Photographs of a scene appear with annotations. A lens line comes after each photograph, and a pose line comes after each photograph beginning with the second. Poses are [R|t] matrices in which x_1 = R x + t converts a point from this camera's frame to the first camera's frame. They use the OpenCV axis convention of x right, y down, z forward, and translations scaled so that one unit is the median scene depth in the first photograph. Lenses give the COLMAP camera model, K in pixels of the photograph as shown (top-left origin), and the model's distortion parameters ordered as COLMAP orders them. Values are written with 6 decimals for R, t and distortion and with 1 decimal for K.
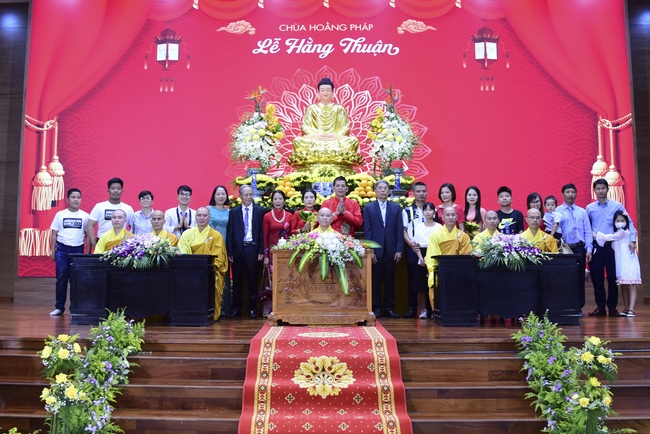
lens RADIAL K [[869.6, 0, 300.2], [0, 869.6, 189.7], [0, 0, 1]] dist [-0.121061, 0.084363]
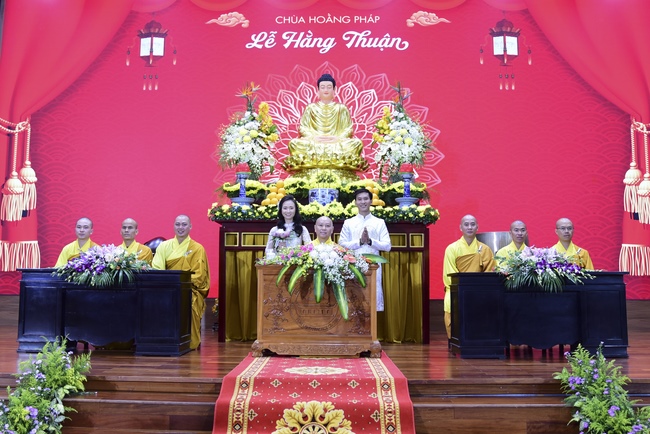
lens RADIAL K [[869.6, 0, 300.2], [0, 869.6, 189.7], [0, 0, 1]] dist [-0.121061, 0.084363]
pose [[0.999961, 0.005371, -0.006995, 0.010900], [-0.005520, 0.999753, -0.021521, 0.011340], [0.006878, 0.021559, 0.999744, 0.128376]]
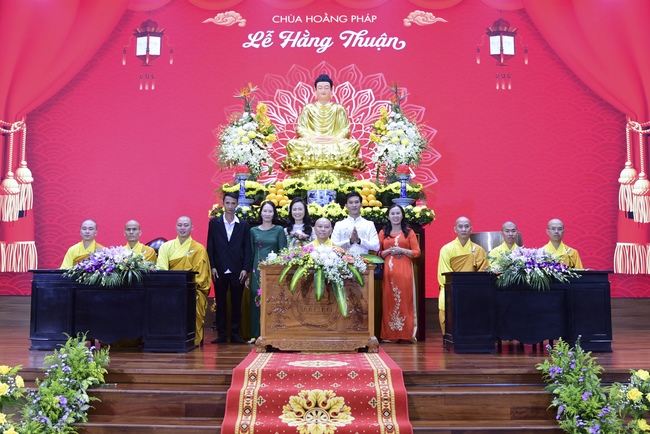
lens RADIAL K [[924.0, 0, 304.7], [0, 924.0, 203.1], [0, 0, 1]] dist [-0.118724, 0.091595]
pose [[0.999977, 0.002653, 0.006241, 0.004922], [-0.002653, 0.999996, 0.000065, 0.004961], [-0.006240, -0.000081, 0.999981, 0.055287]]
